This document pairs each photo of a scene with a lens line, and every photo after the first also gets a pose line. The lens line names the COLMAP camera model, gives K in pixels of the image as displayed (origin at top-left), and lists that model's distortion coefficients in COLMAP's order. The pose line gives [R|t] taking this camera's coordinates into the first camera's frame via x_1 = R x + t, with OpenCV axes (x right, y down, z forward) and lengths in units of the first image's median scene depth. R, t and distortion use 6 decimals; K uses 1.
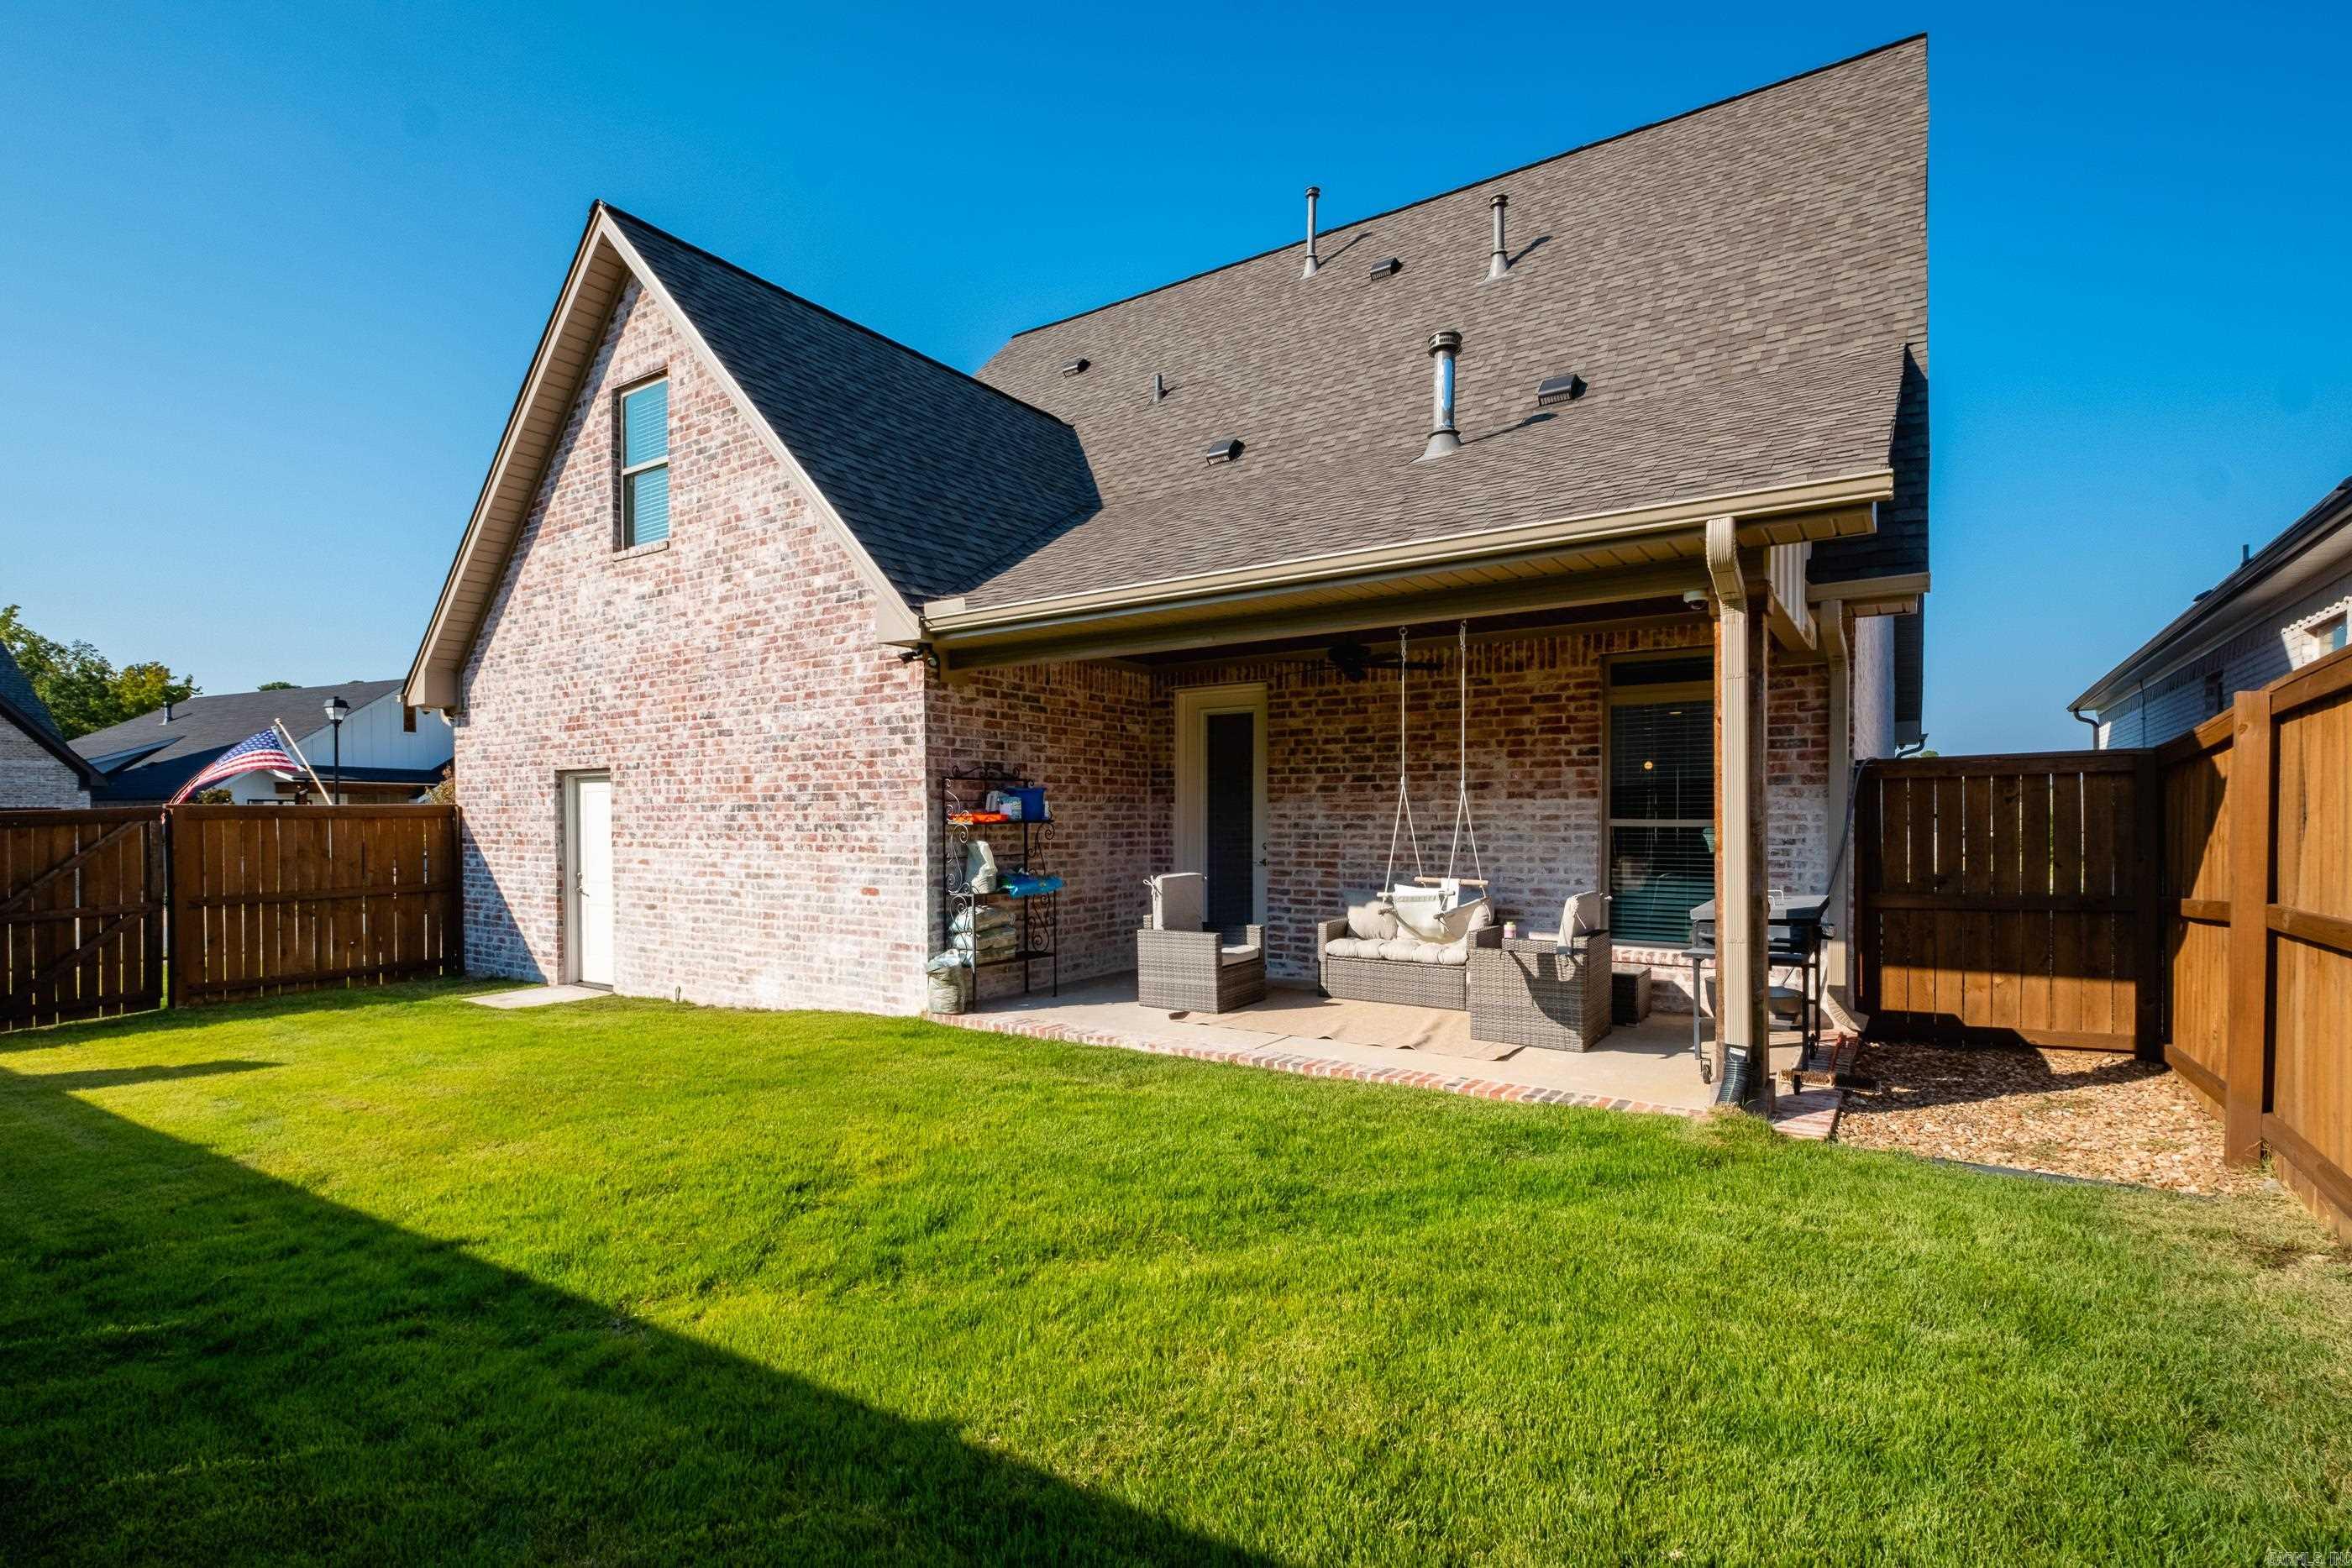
lens RADIAL K [[1095.0, 0, 1180.6], [0, 1095.0, 827.0], [0, 0, 1]] dist [0.000977, -0.000047]
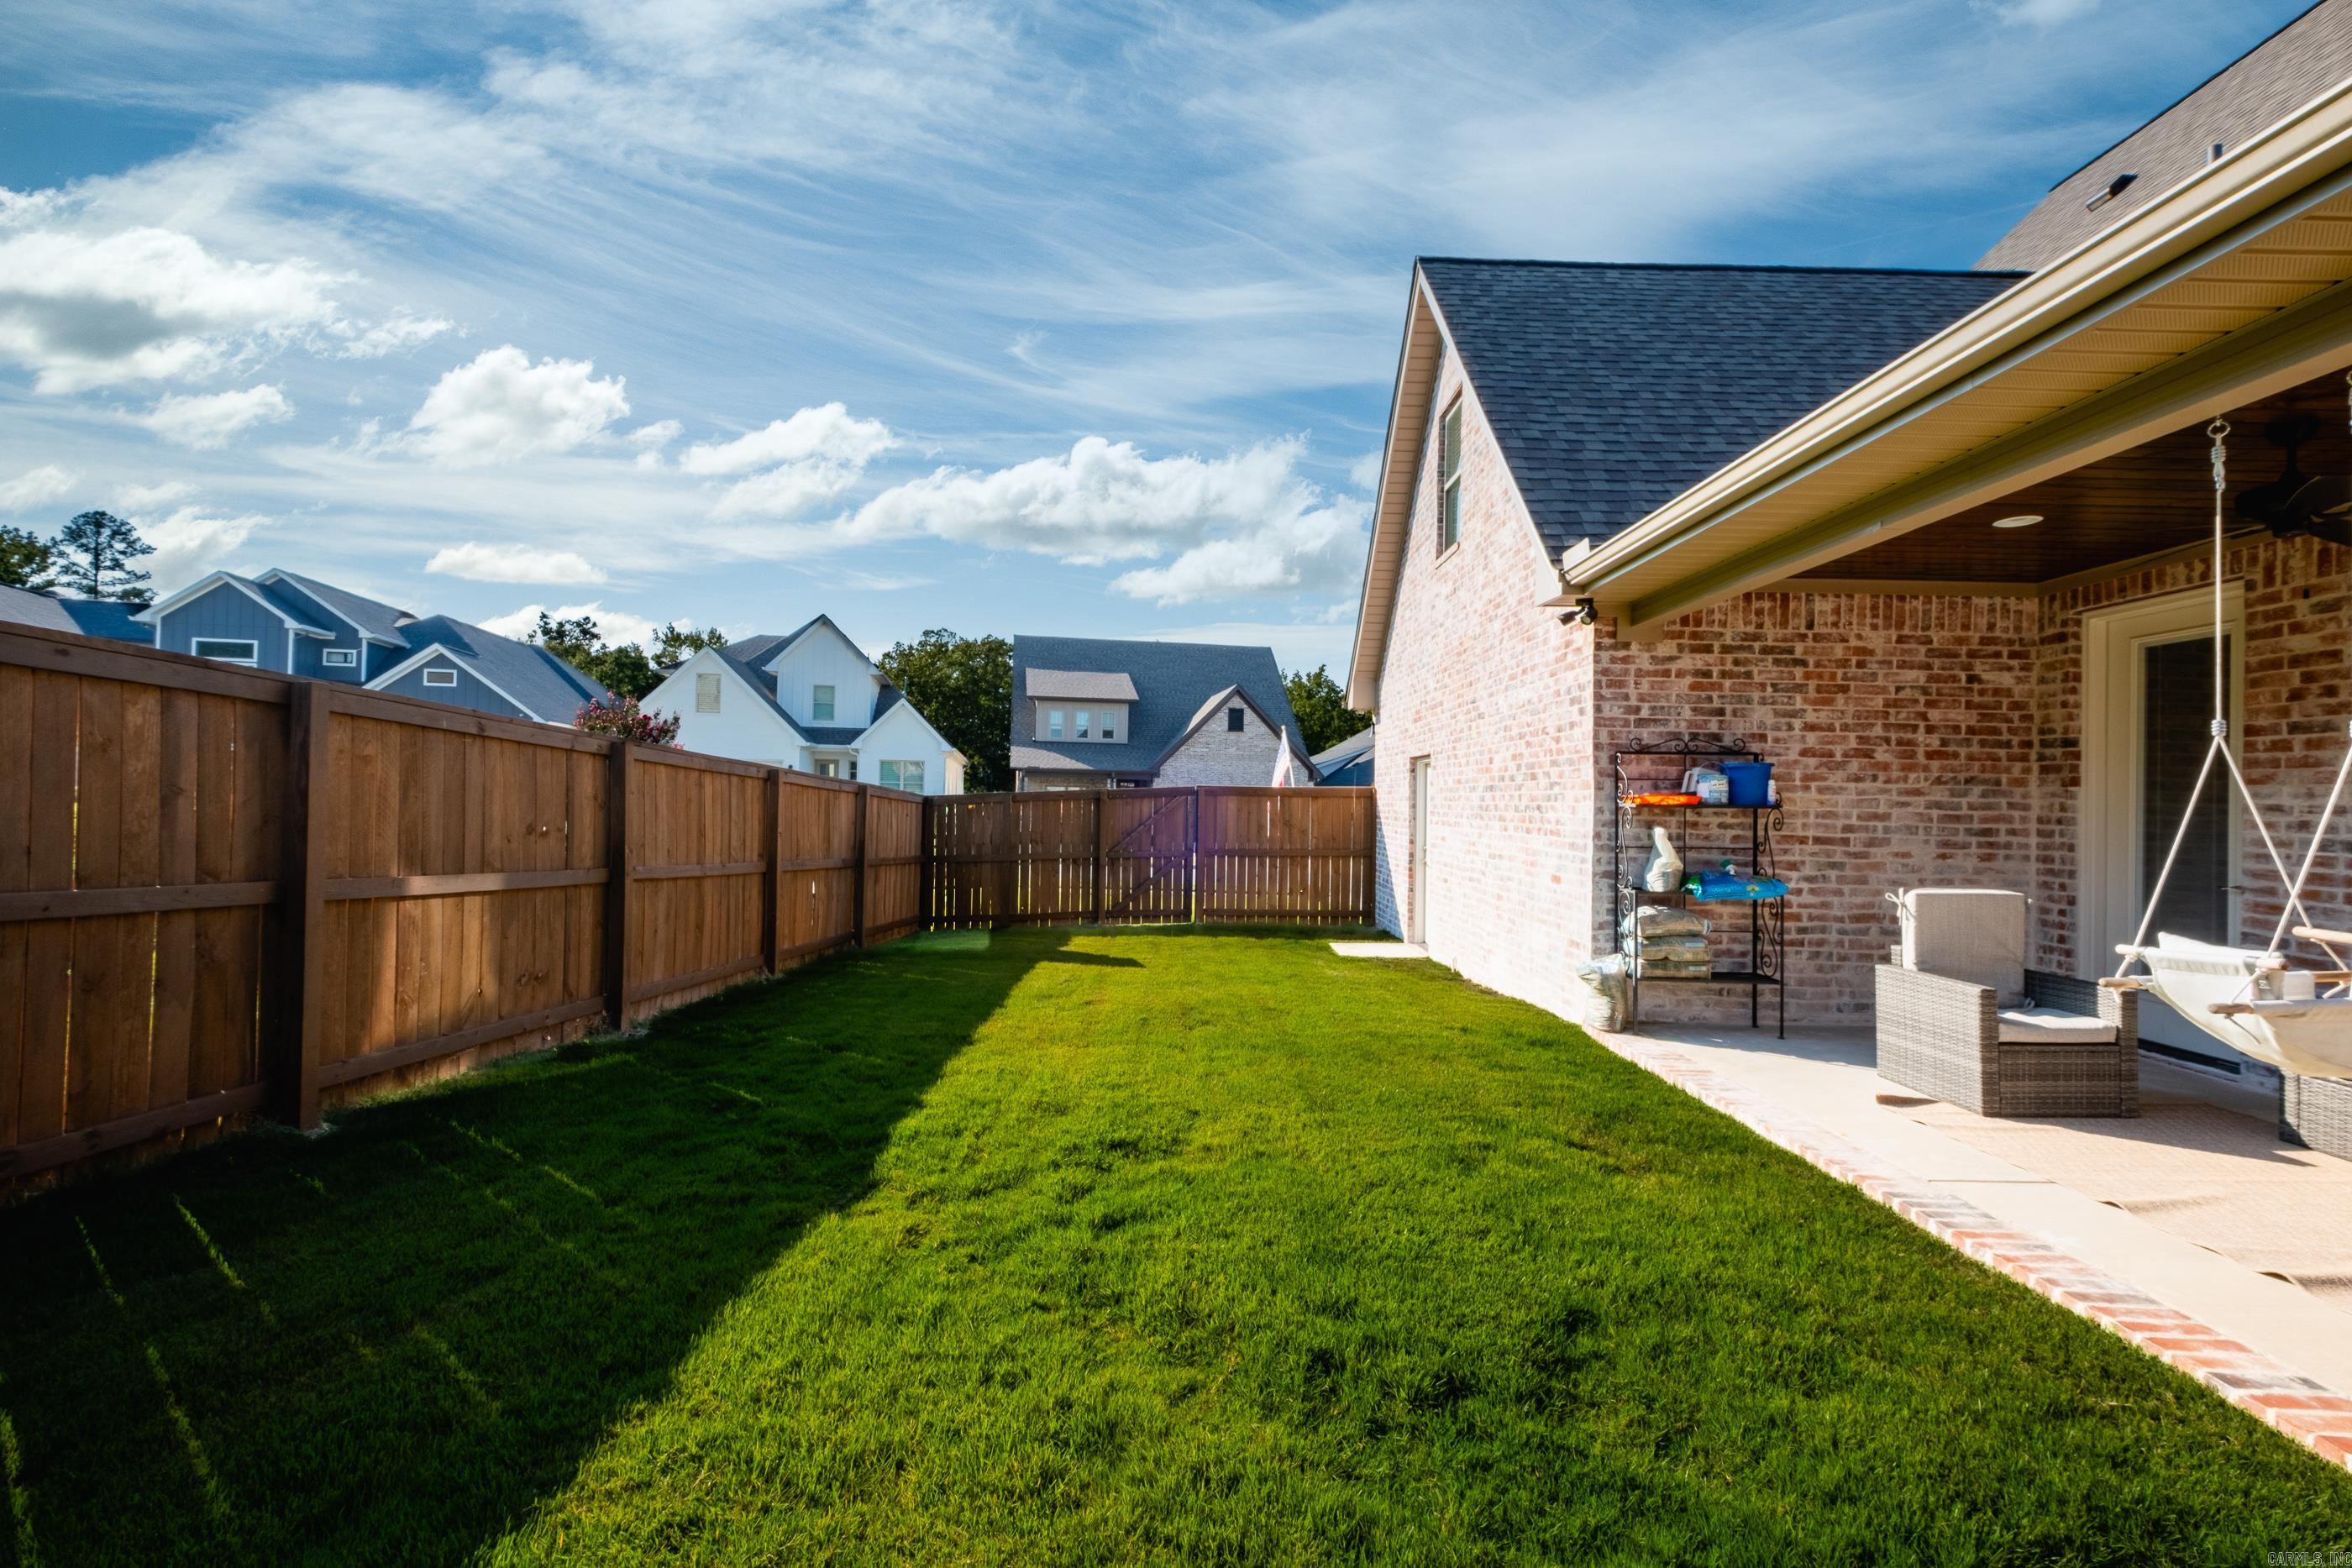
lens RADIAL K [[1011.4, 0, 1176.0], [0, 1011.4, 784.0], [0, 0, 1]] dist [0.001995, -0.004828]
pose [[0.550210, 0.001317, -0.835025, 0.241926], [-0.029757, 0.999394, -0.018032, 0.004068], [0.834496, 0.034769, 0.549916, 0.264678]]
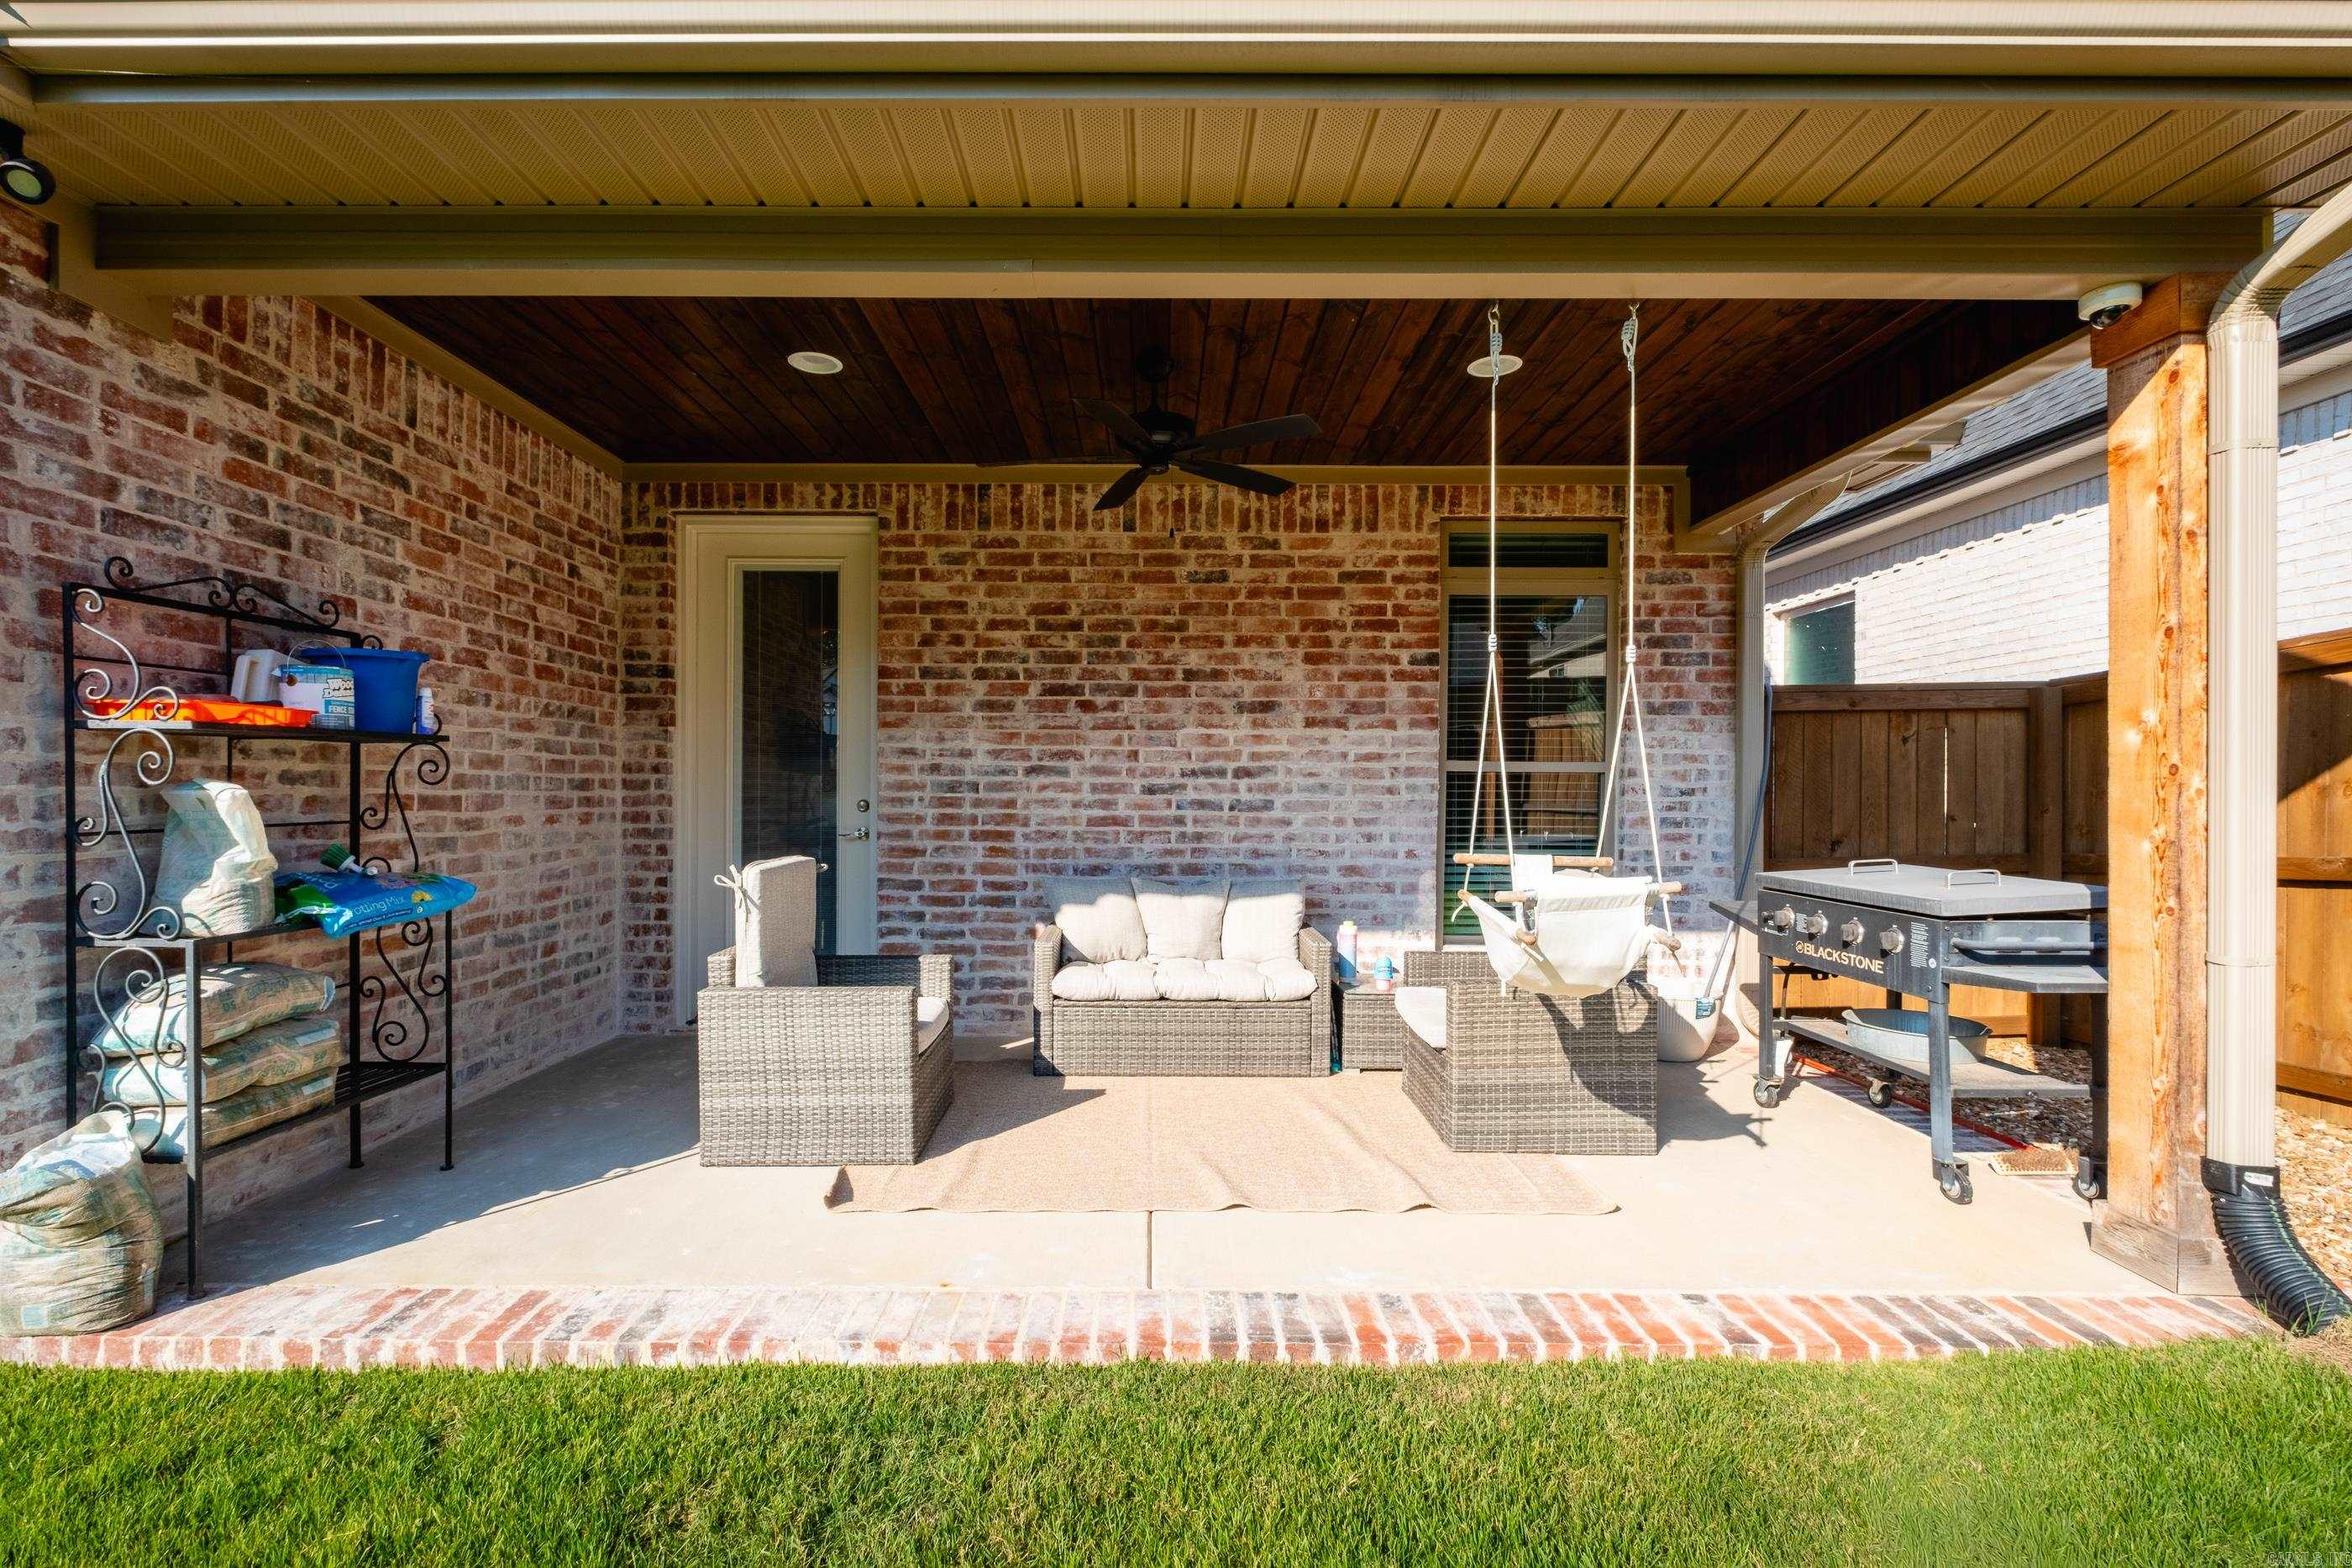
lens RADIAL K [[1042.4, 0, 1154.8], [0, 1042.4, 795.3], [0, 0, 1]] dist [0.009180, -0.005833]
pose [[0.828398, 0.004899, 0.560119, -0.117069], [-0.001206, 0.999975, -0.006963, 0.018115], [-0.560139, 0.005093, 0.828383, 0.535739]]
